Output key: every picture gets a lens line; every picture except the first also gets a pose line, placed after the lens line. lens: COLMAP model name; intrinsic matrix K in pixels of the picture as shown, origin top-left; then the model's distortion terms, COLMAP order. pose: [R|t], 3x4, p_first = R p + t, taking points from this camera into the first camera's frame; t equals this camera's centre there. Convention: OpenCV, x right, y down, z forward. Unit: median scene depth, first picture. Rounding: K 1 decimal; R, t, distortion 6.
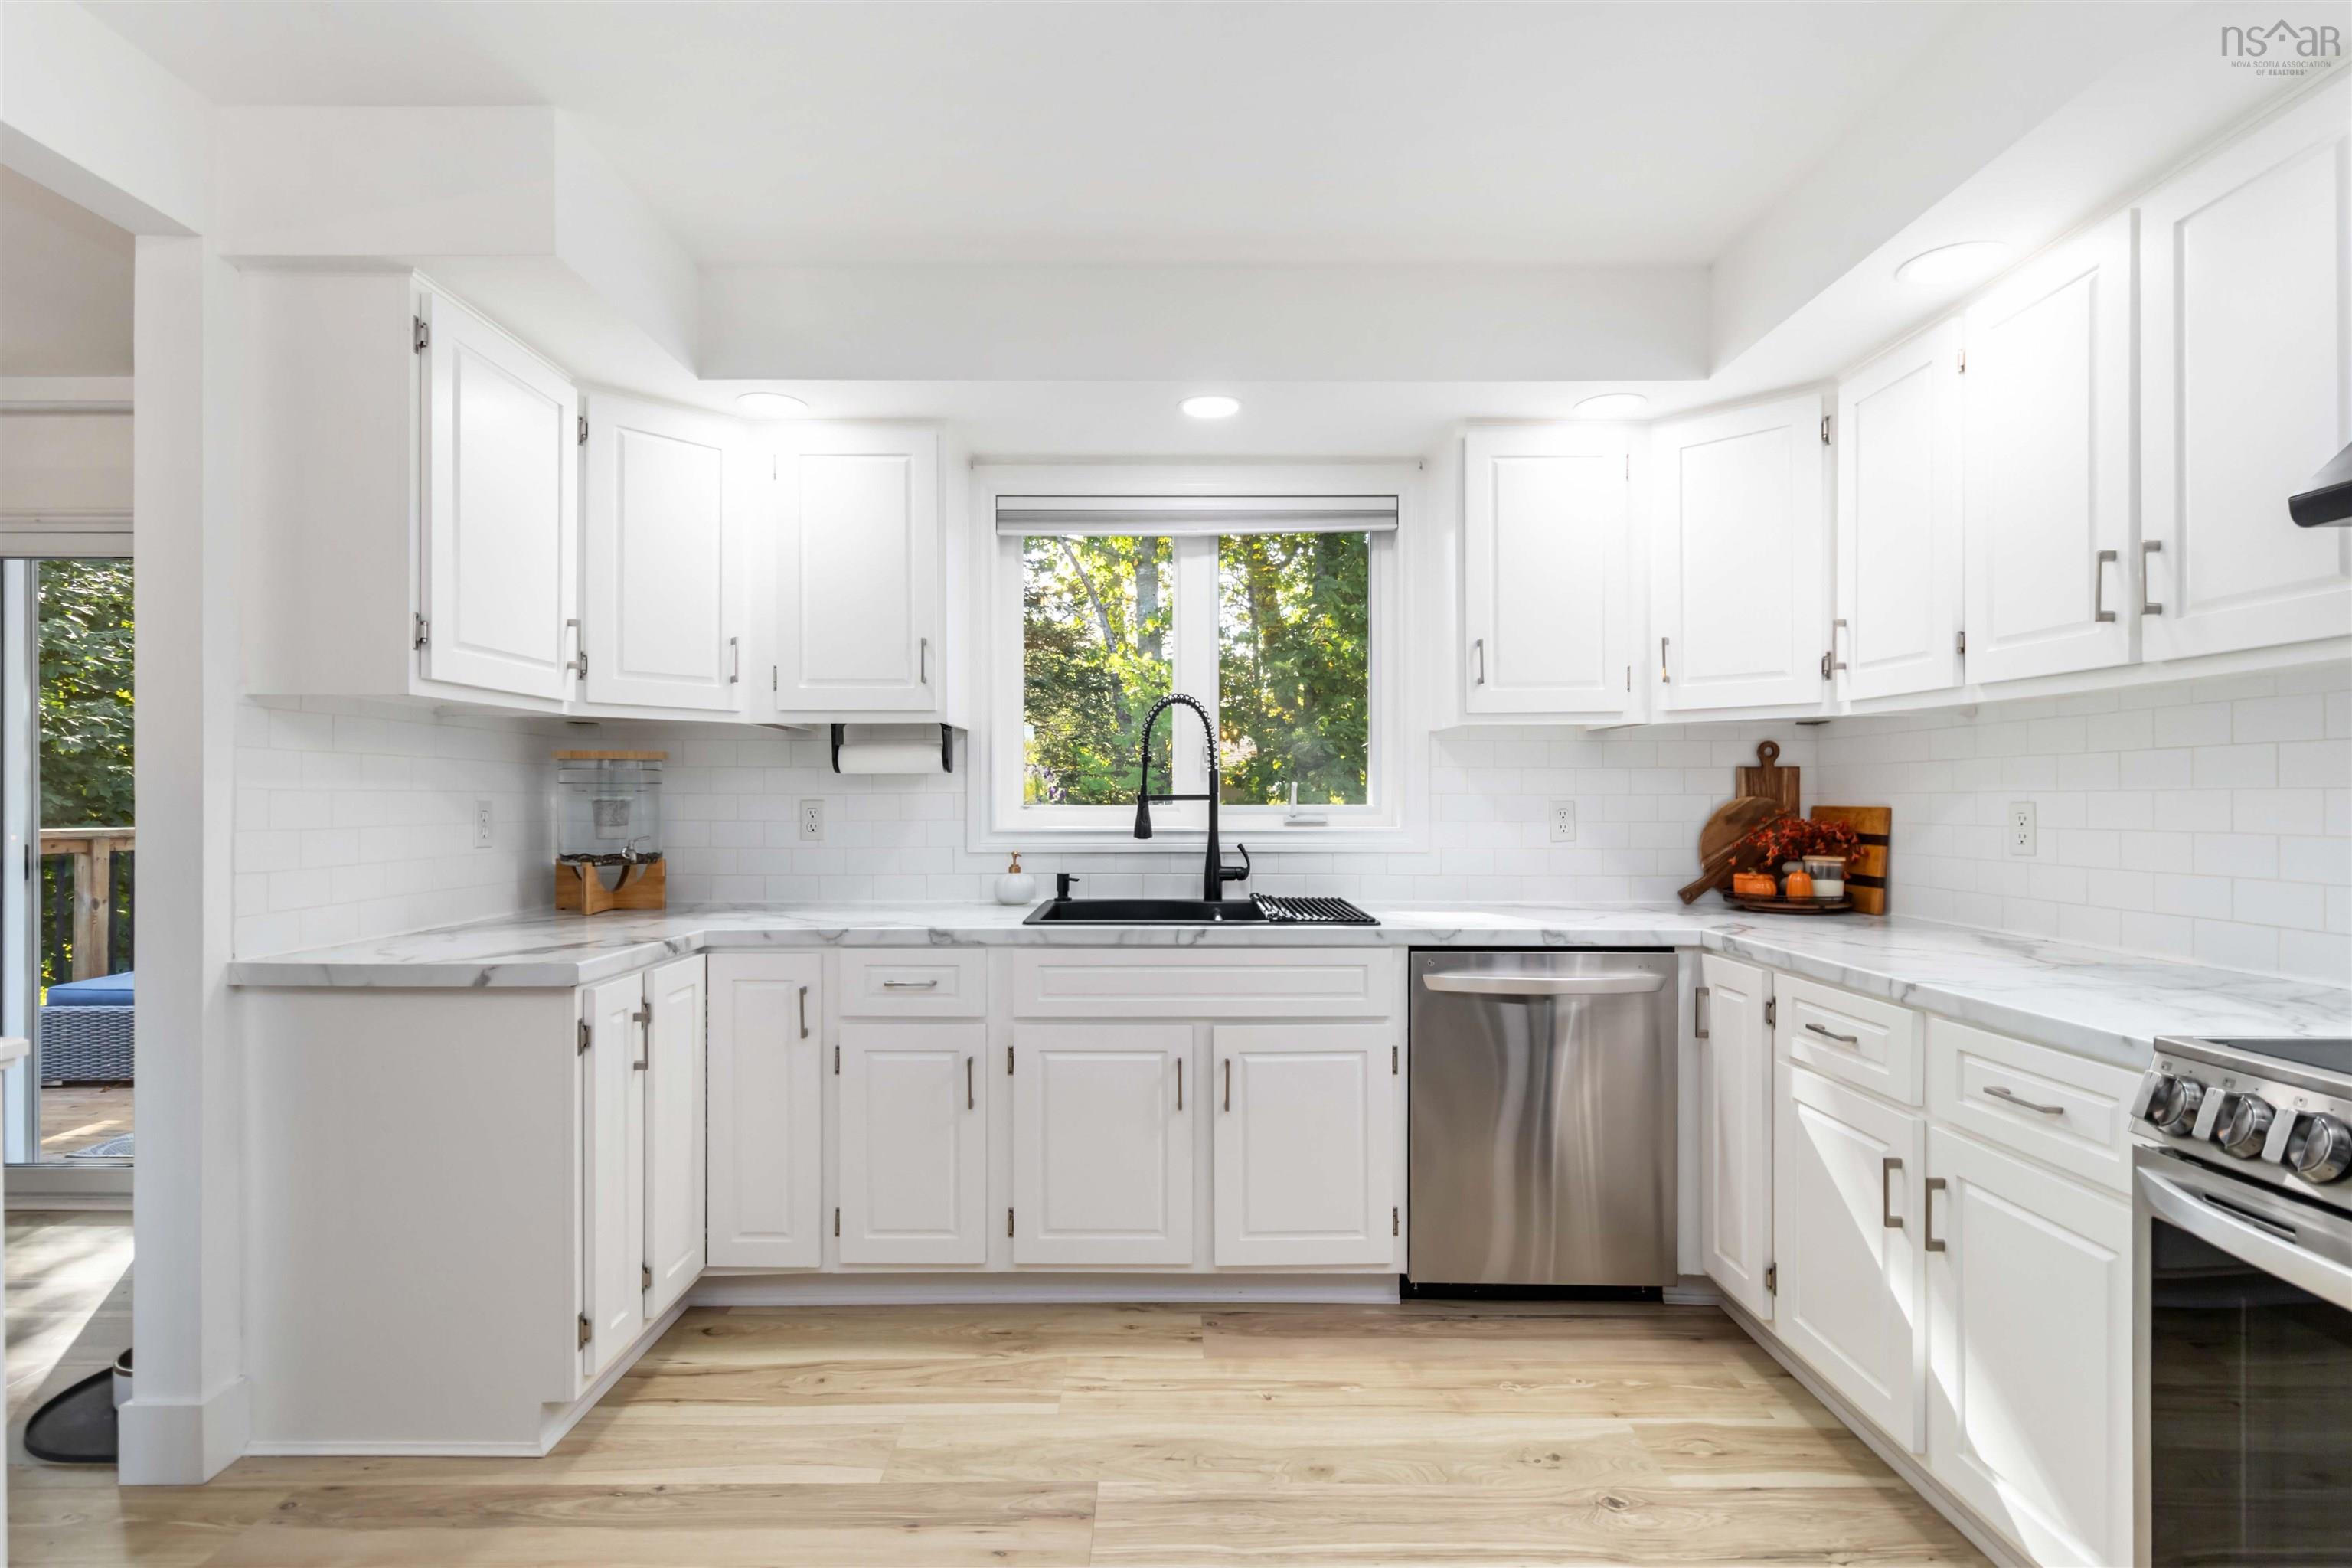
lens RADIAL K [[1109.8, 0, 1168.3], [0, 1109.8, 801.8], [0, 0, 1]] dist [-0.001313, 0.001623]
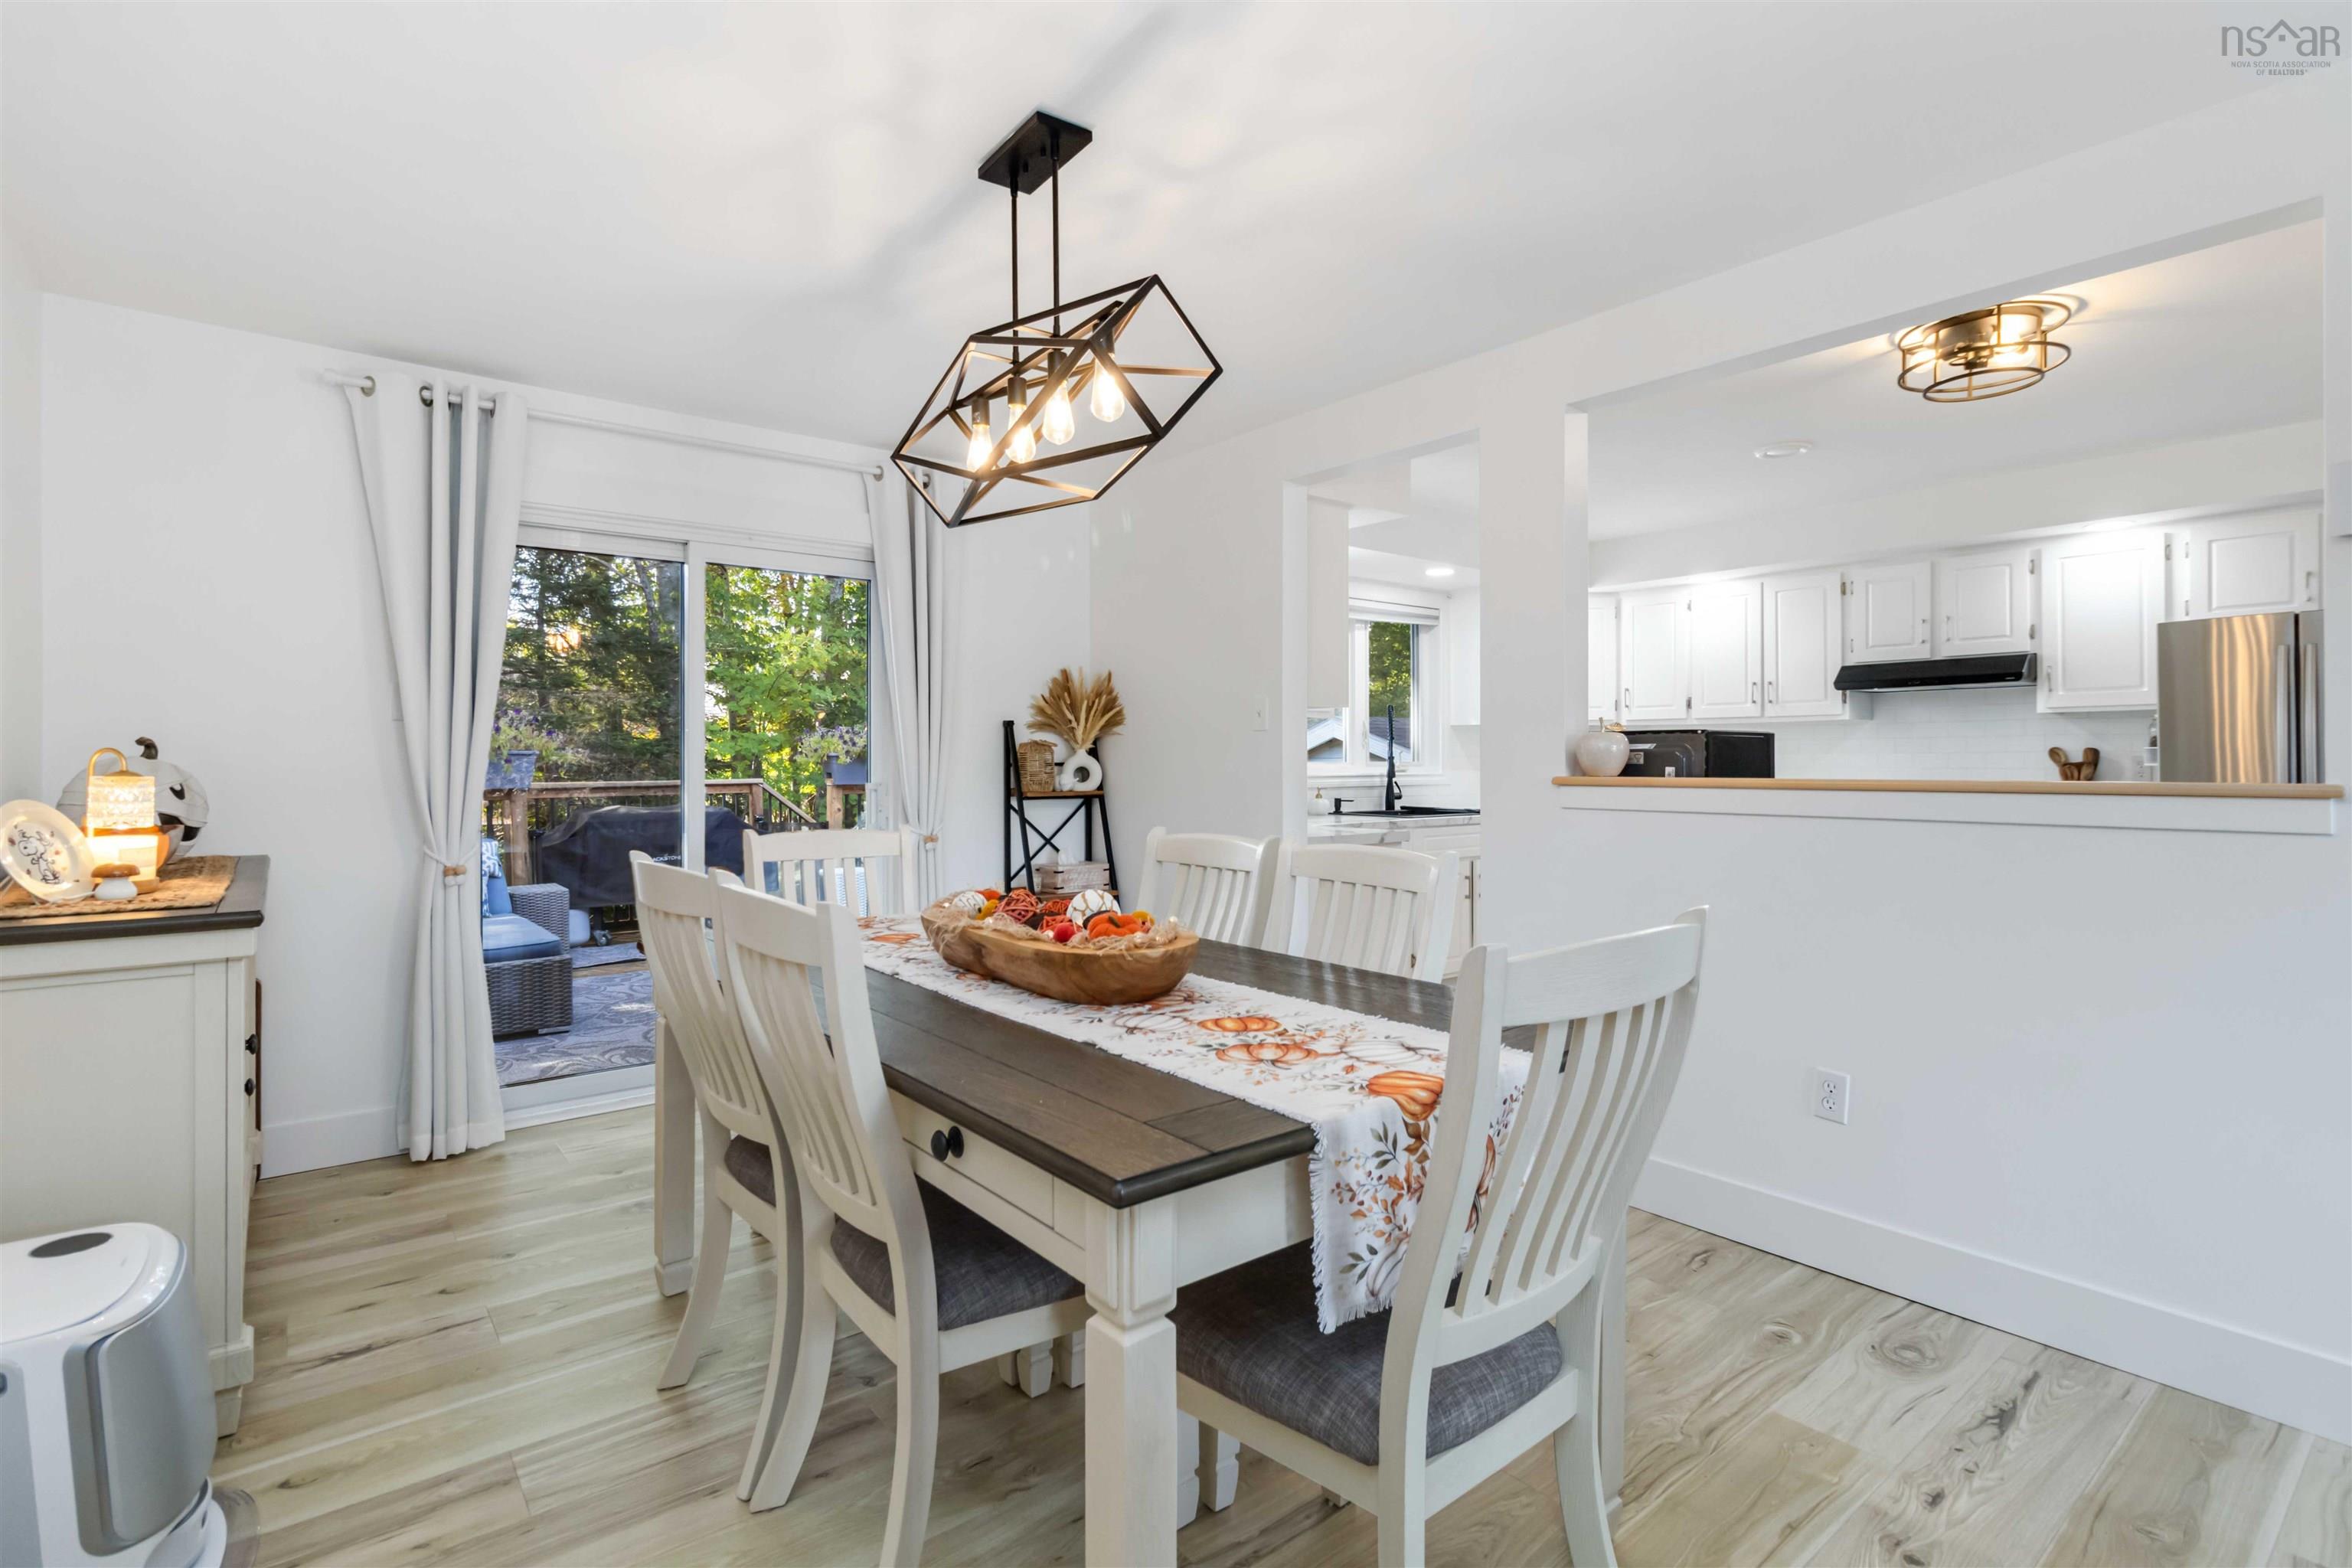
lens RADIAL K [[1109.8, 0, 1145.2], [0, 1109.8, 790.6], [0, 0, 1]] dist [-0.001313, 0.001623]
pose [[0.785342, -0.009087, 0.618996, -1.865999], [0.001872, 0.999923, 0.012305, 0.036636], [-0.619060, -0.008505, 0.785298, -0.340556]]
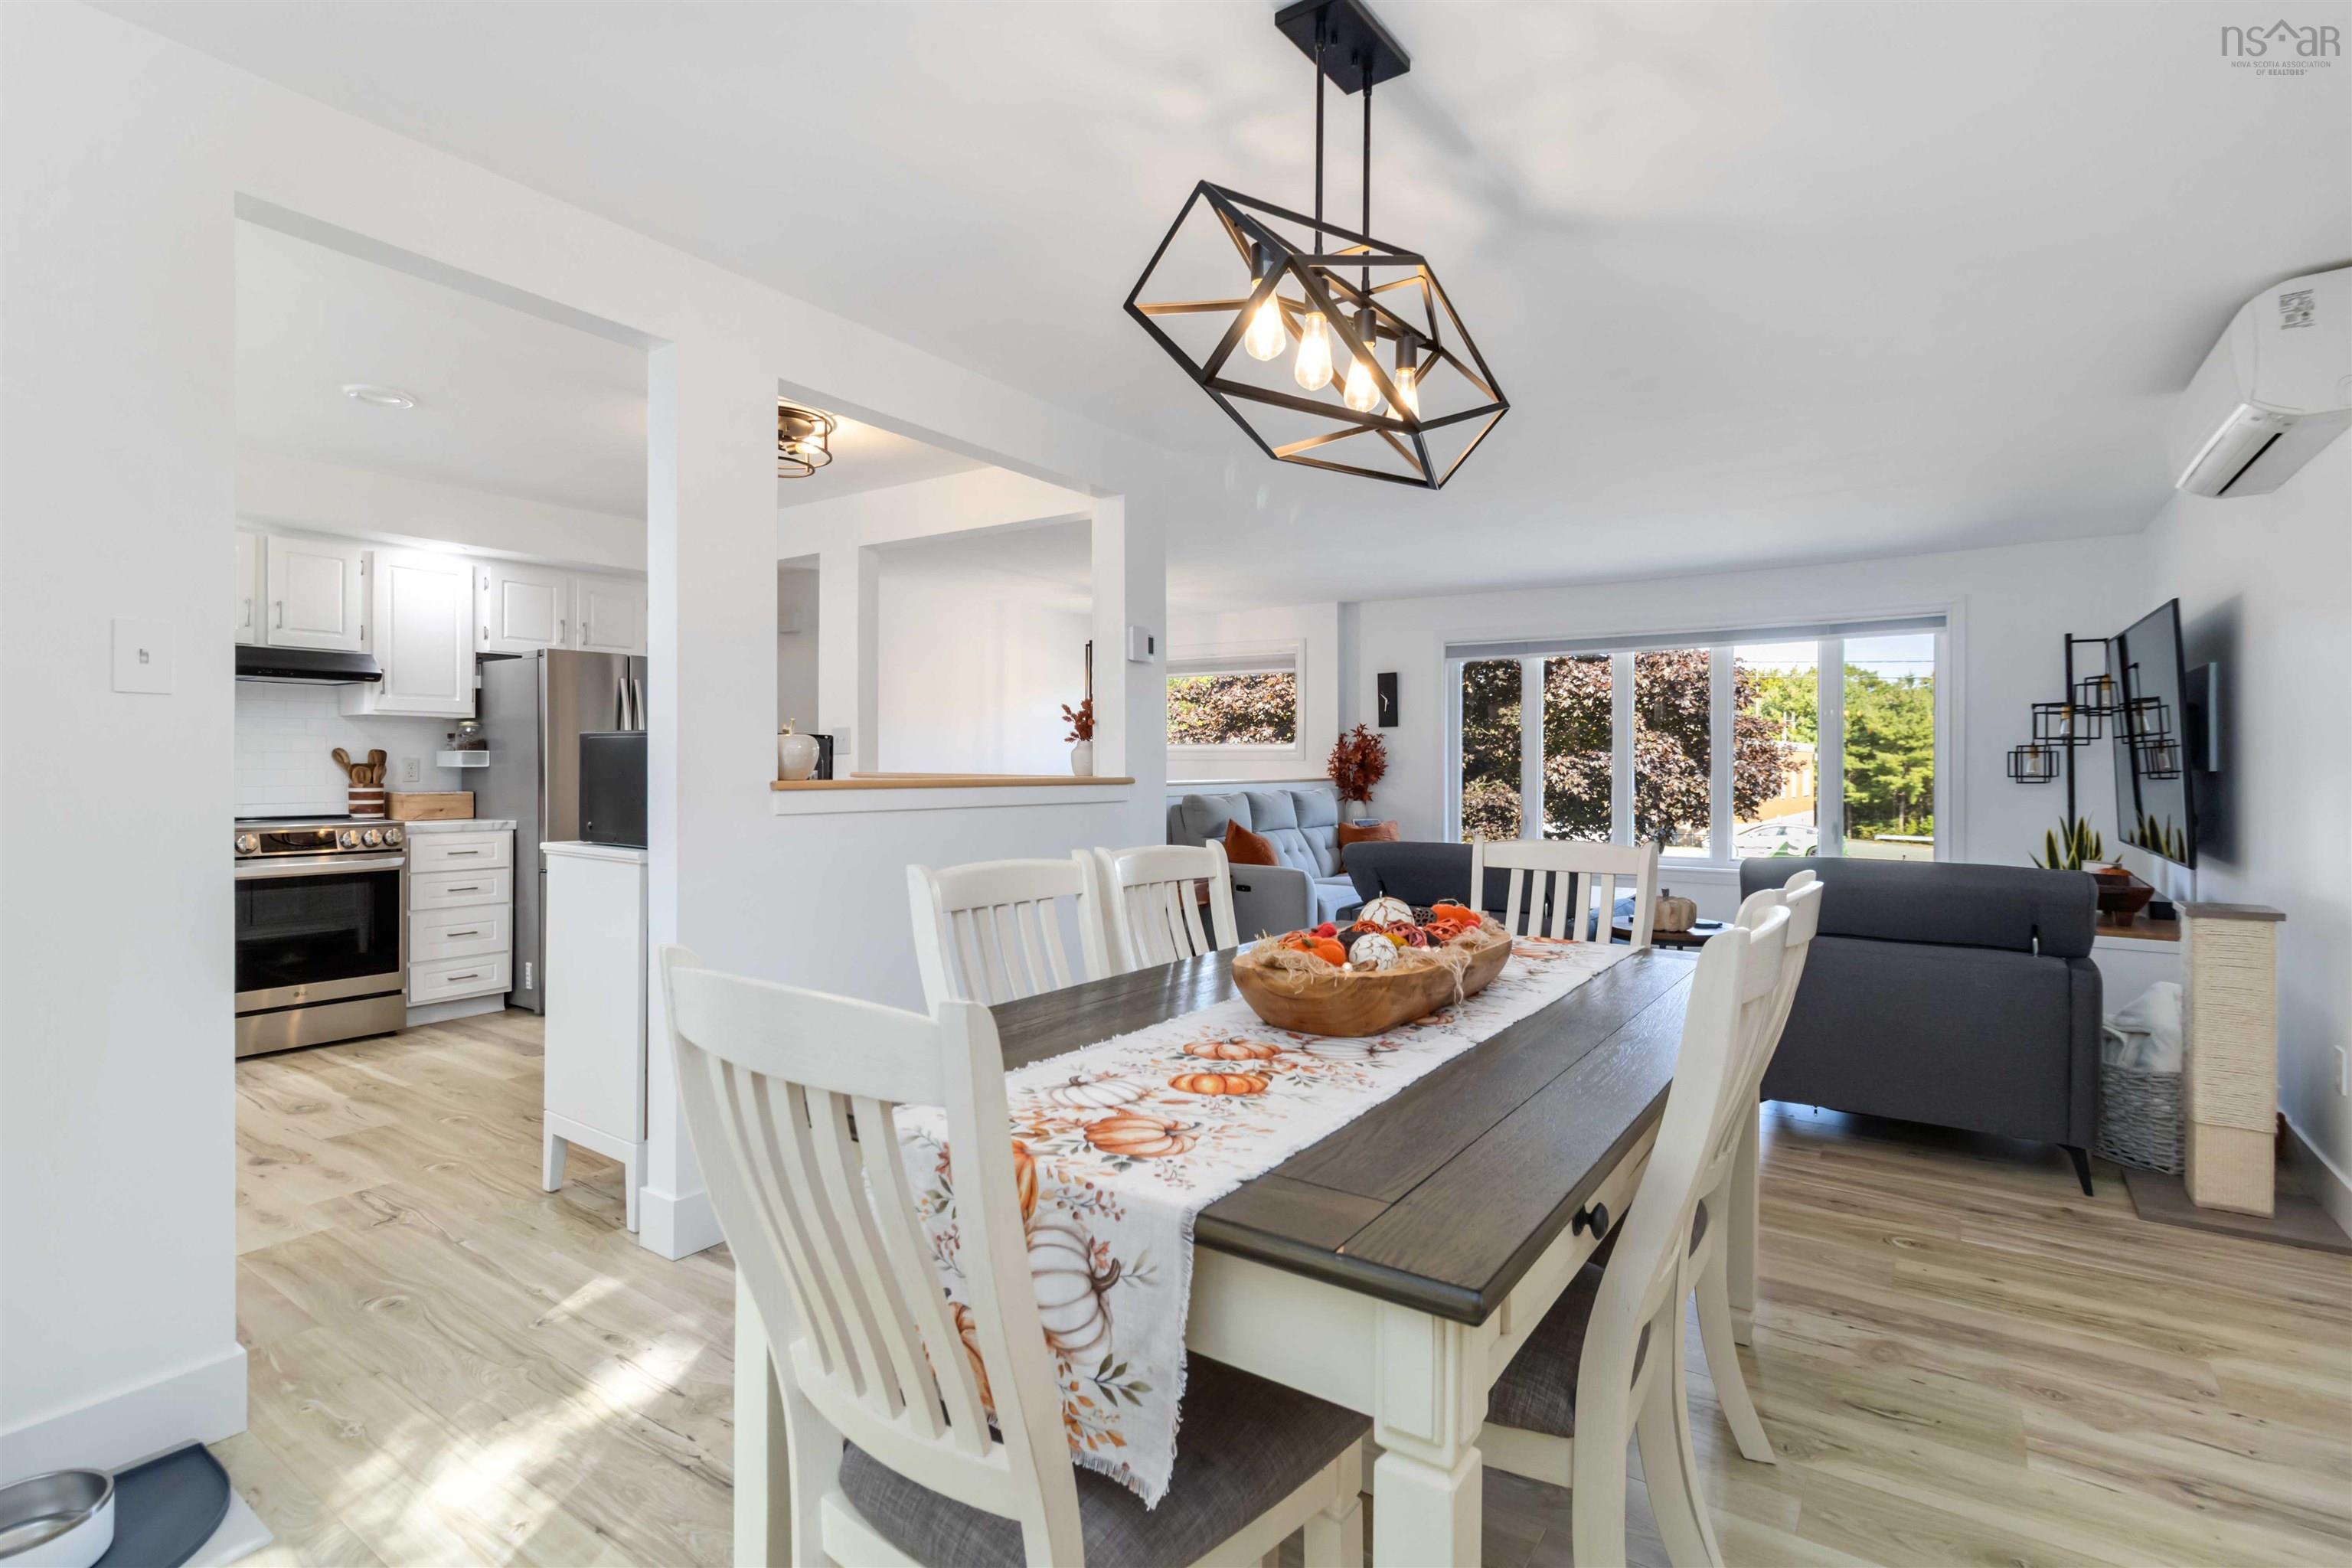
lens RADIAL K [[1109.8, 0, 1169.3], [0, 1109.8, 765.7], [0, 0, 1]] dist [-0.001313, 0.001623]
pose [[-0.818622, -0.006199, 0.574299, -1.681361], [-0.004624, 0.999980, 0.004203, 0.000558], [-0.574314, 0.000785, -0.818635, 1.019317]]
